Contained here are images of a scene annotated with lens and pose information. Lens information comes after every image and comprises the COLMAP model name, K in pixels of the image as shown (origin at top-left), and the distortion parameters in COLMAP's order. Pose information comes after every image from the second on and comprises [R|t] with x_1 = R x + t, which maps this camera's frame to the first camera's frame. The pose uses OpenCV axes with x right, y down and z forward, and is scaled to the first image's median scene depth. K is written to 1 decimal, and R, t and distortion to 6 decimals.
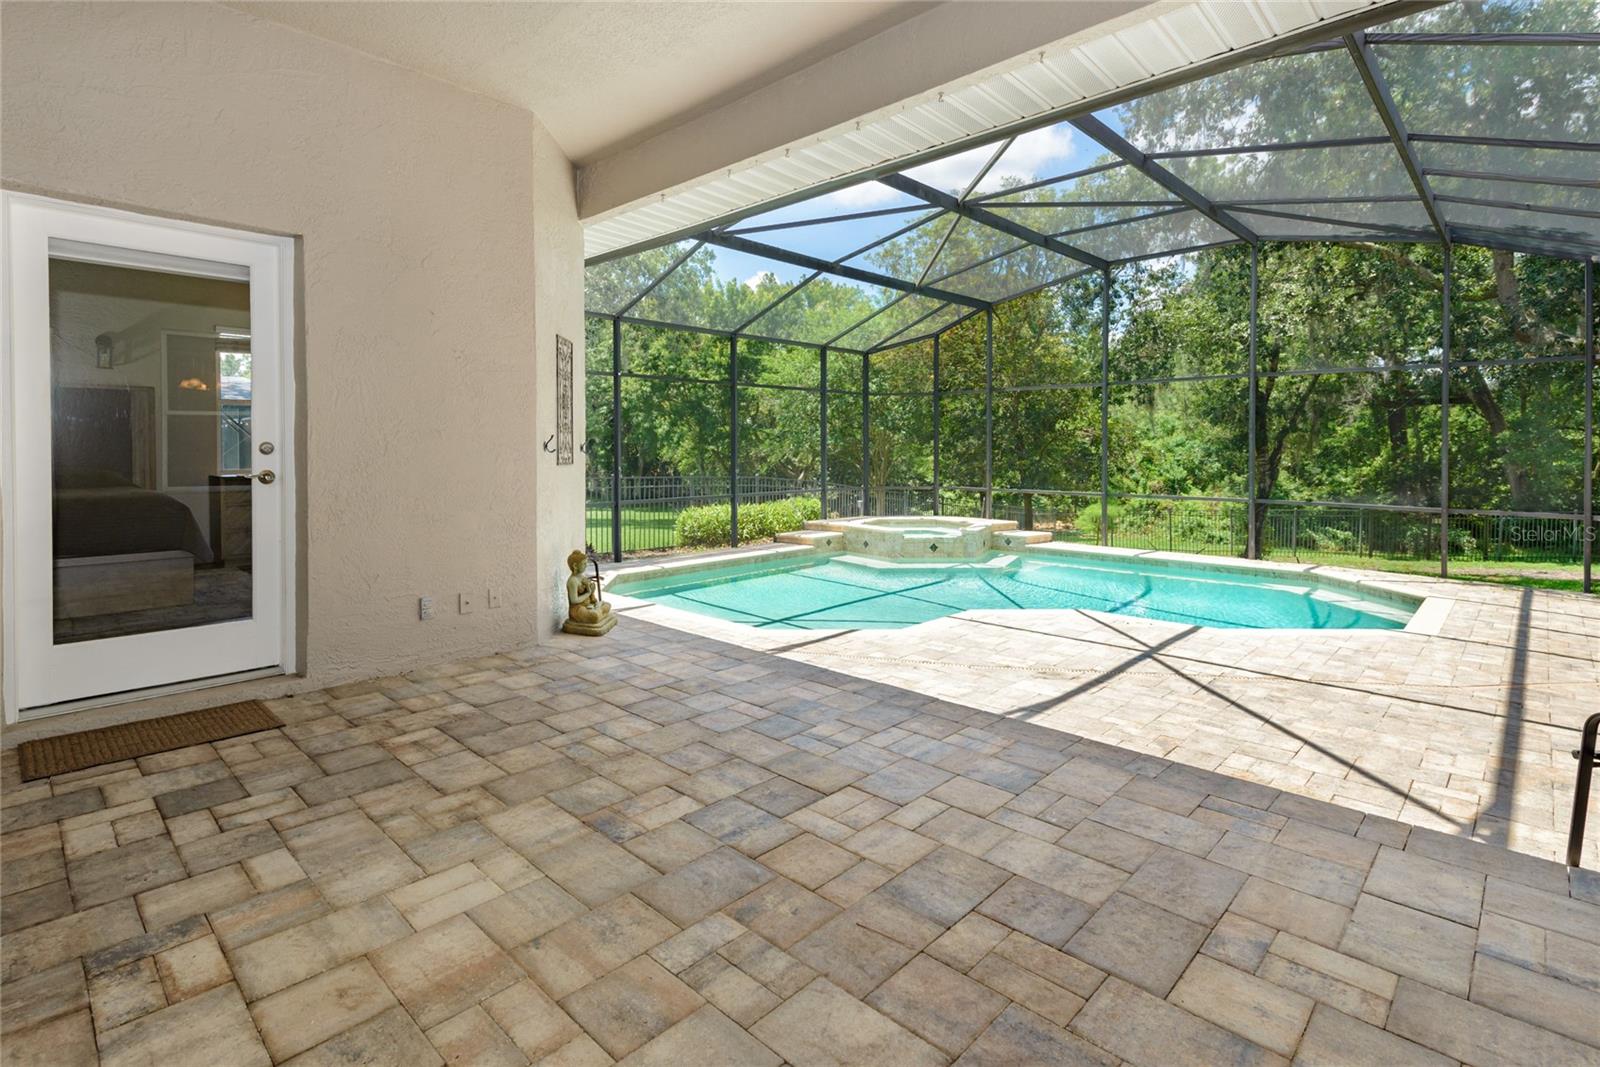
lens RADIAL K [[768.9, 0, 771.6], [0, 768.9, 451.5], [0, 0, 1]] dist [0.006410, 0.001522]
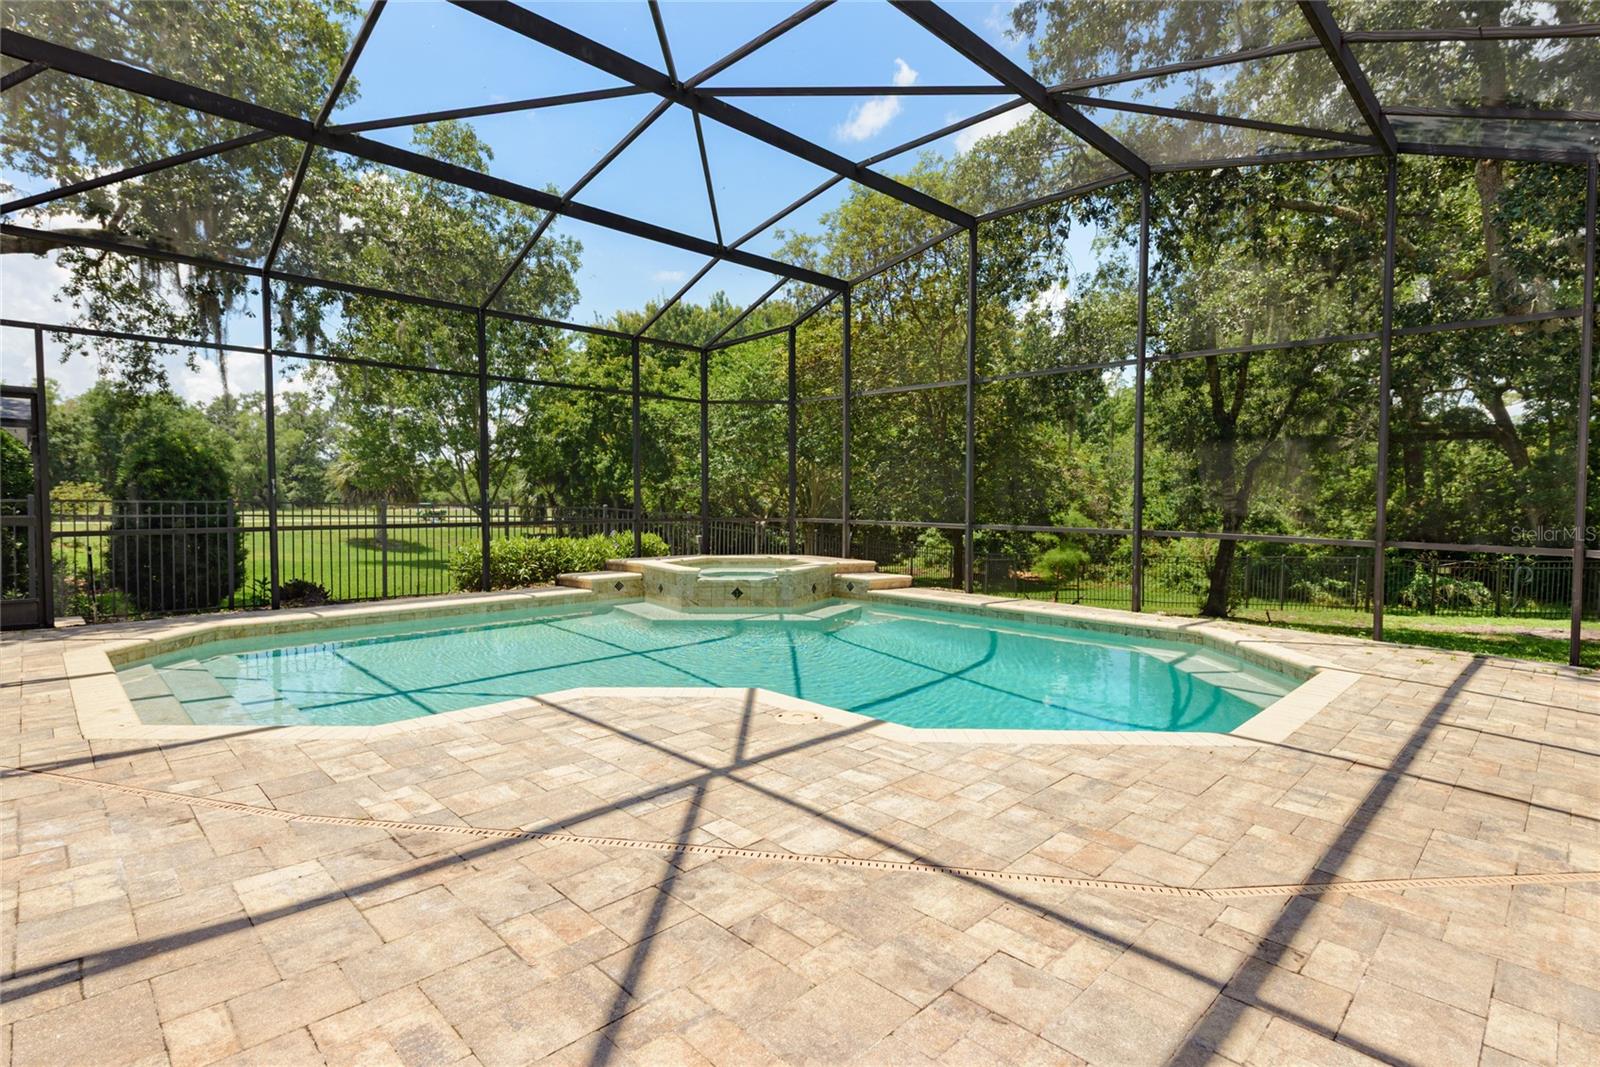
lens RADIAL K [[778.2, 0, 801.8], [0, 778.2, 527.3], [0, 0, 1]] dist [-0.001595, -0.000068]
pose [[0.999945, 0.007112, -0.007719, 0.261200], [-0.006851, 0.999422, 0.033298, 0.031249], [0.007951, -0.033244, 0.999416, 0.215463]]
